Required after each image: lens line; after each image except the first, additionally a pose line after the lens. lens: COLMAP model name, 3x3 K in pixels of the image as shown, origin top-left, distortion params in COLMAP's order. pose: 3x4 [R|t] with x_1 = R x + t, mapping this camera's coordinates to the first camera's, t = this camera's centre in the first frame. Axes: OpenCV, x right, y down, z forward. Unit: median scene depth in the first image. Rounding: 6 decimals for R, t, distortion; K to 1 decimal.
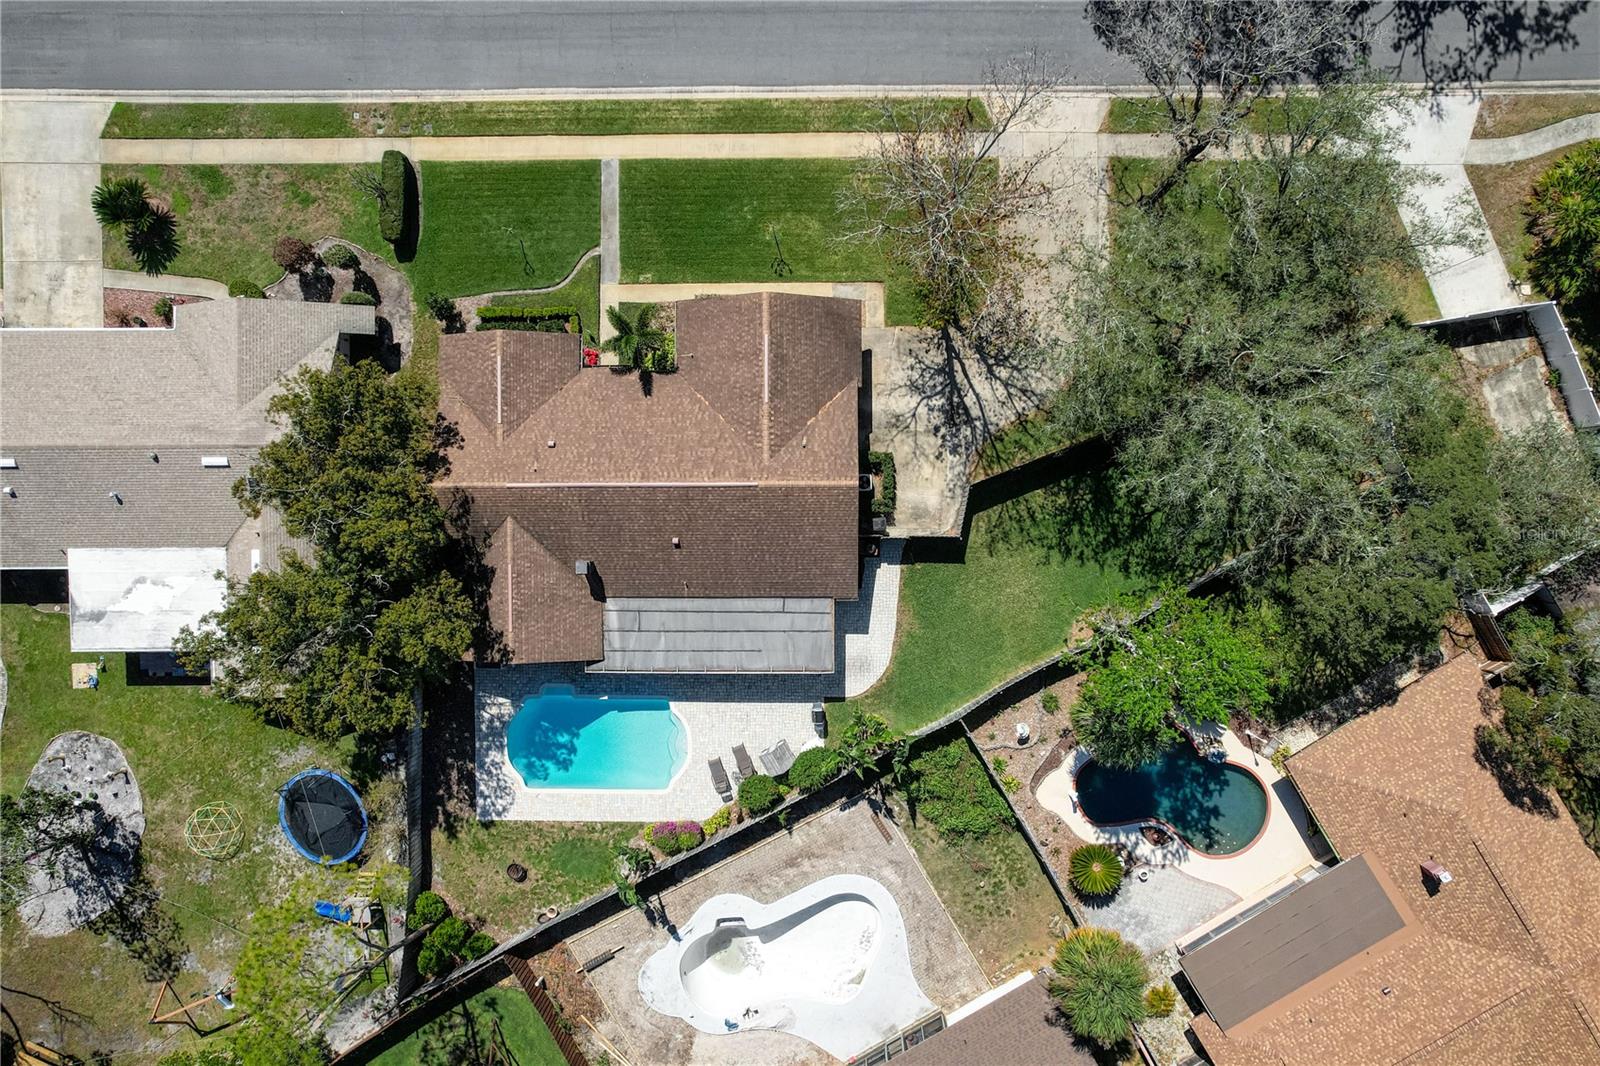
lens RADIAL K [[1063.3, 0, 800.0], [0, 1063.3, 533.0], [0, 0, 1]] dist [-0.051636, 0.050585]
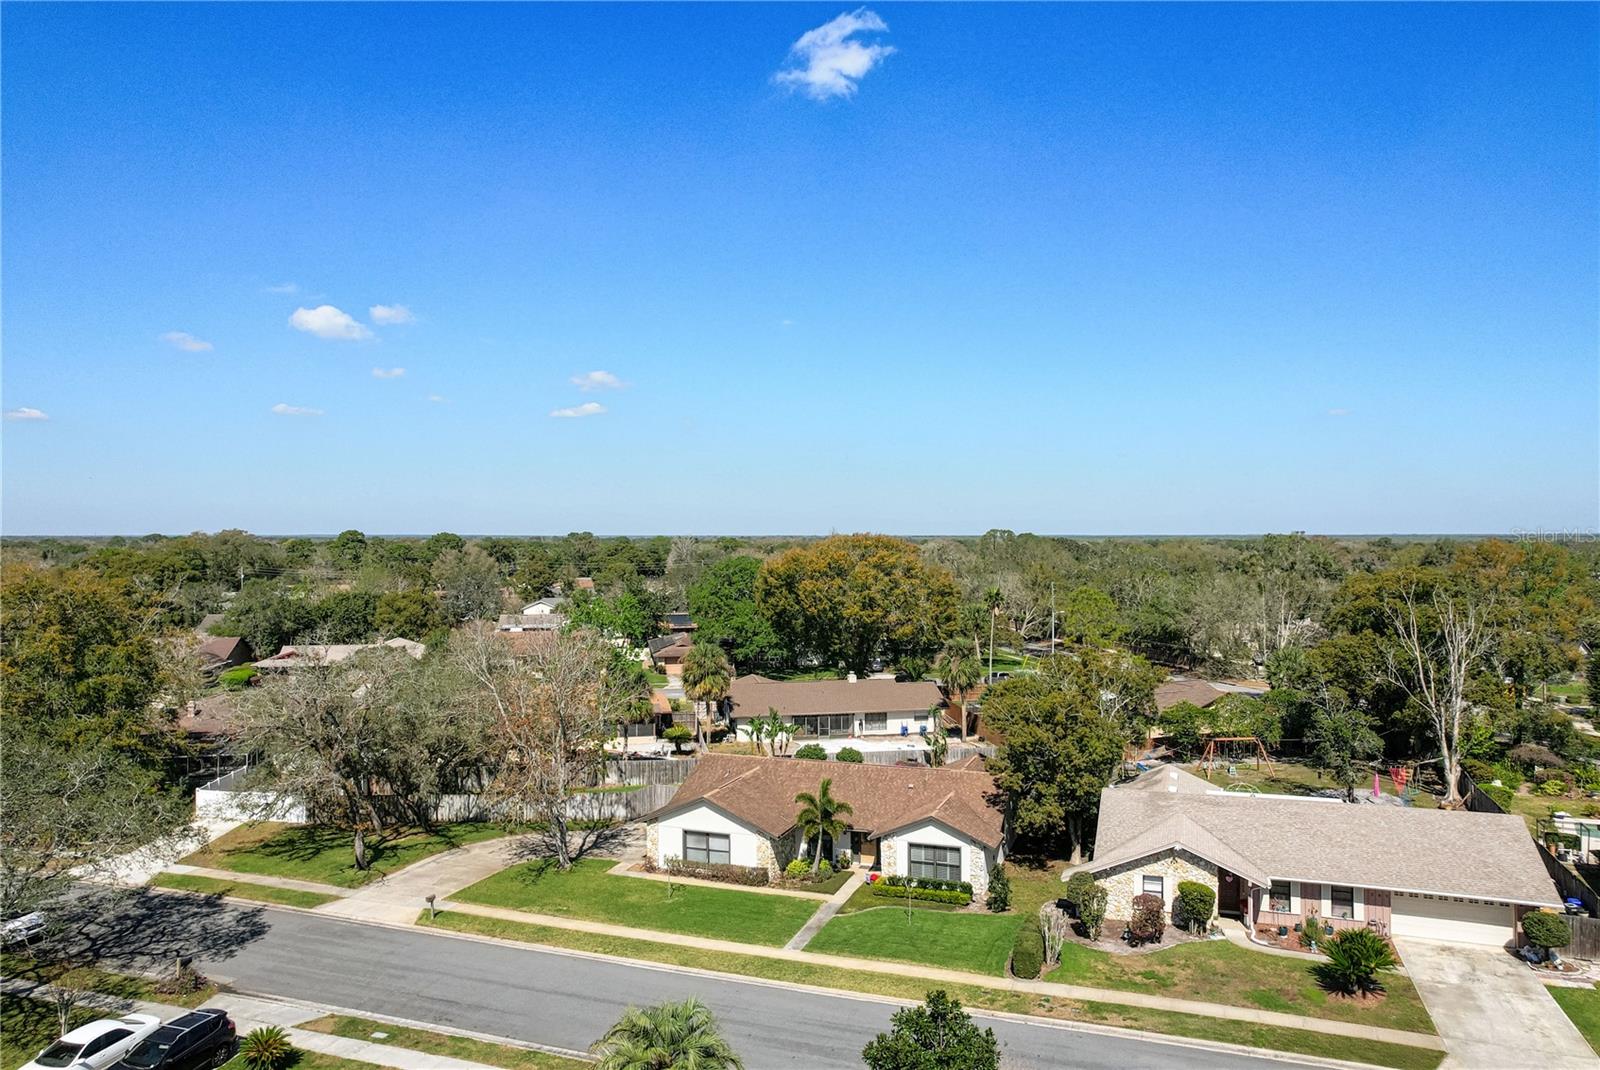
lens RADIAL K [[1071.7, 0, 800.0], [0, 1071.7, 535.0], [0, 0, 1]] dist [0.005792, 0.001467]
pose [[-0.936521, 0.008423, 0.350511, -0.515146], [0.350599, 0.014023, 0.936421, -1.225983], [0.002972, 0.999866, -0.016086, 0.662804]]
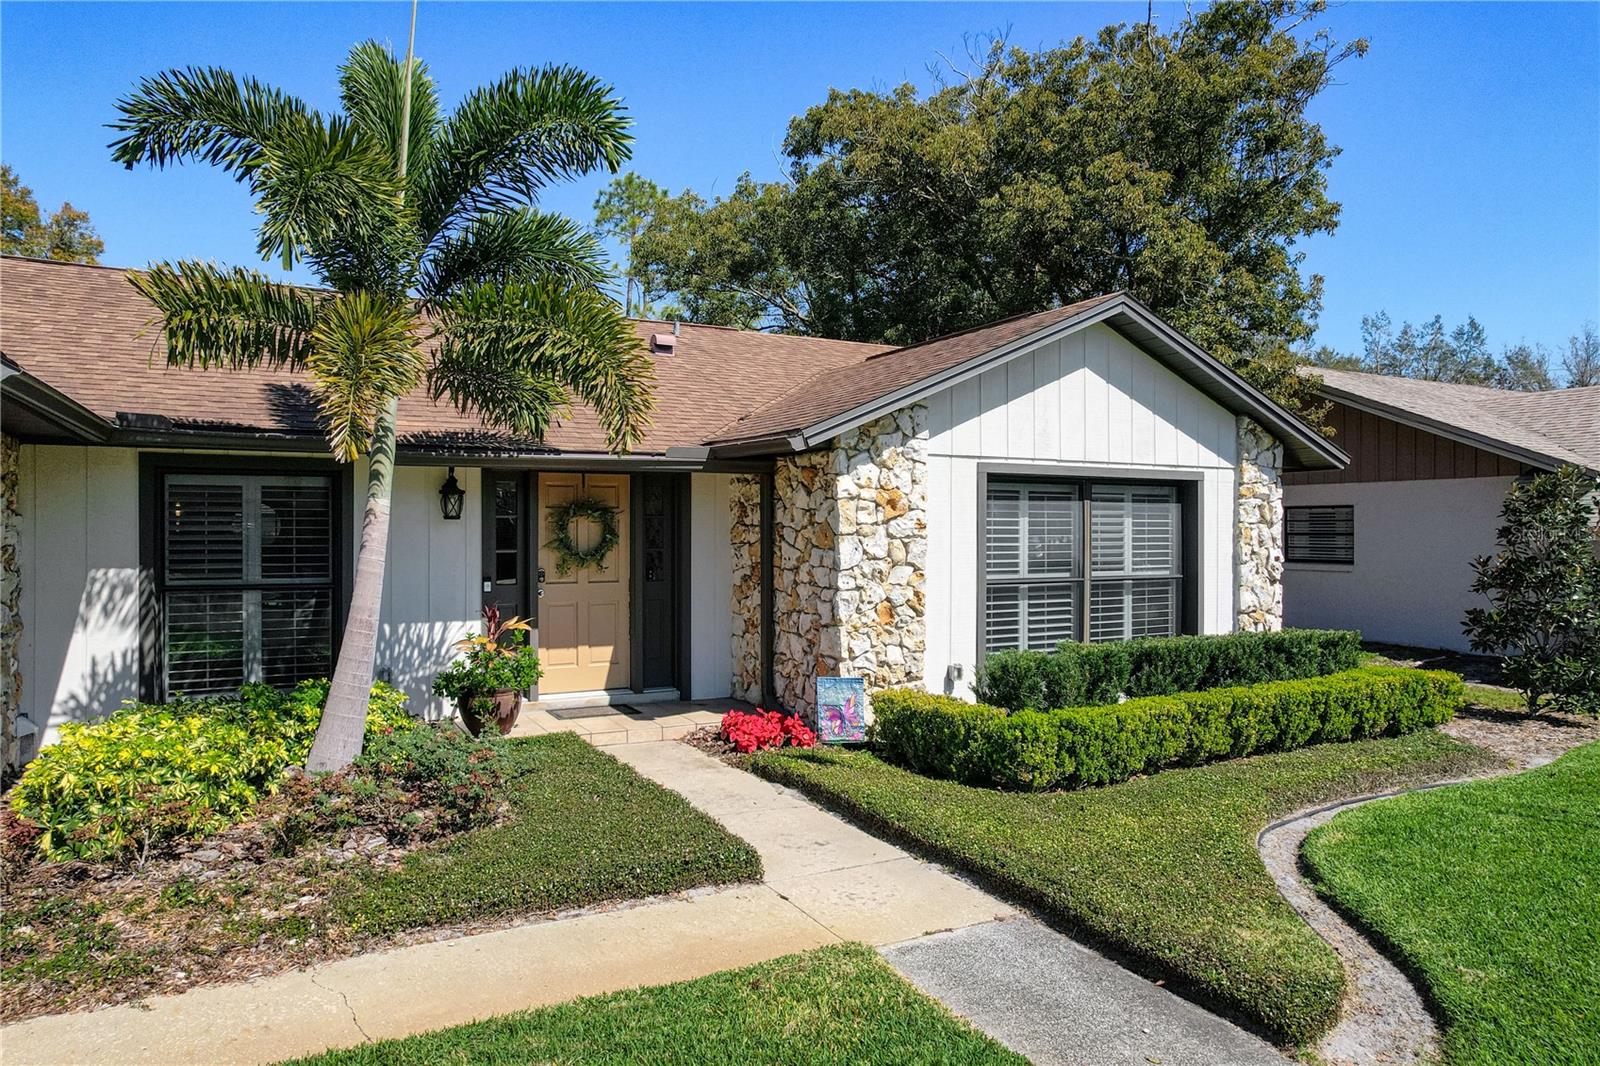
lens RADIAL K [[1063.3, 0, 800.0], [0, 1063.3, 533.0], [0, 0, 1]] dist [-0.051636, 0.050585]
pose [[-0.874073, -0.001377, -0.485793, -0.127533], [-0.485784, 0.009198, 0.874030, -0.322460], [0.003265, 0.999957, -0.008709, 0.964622]]
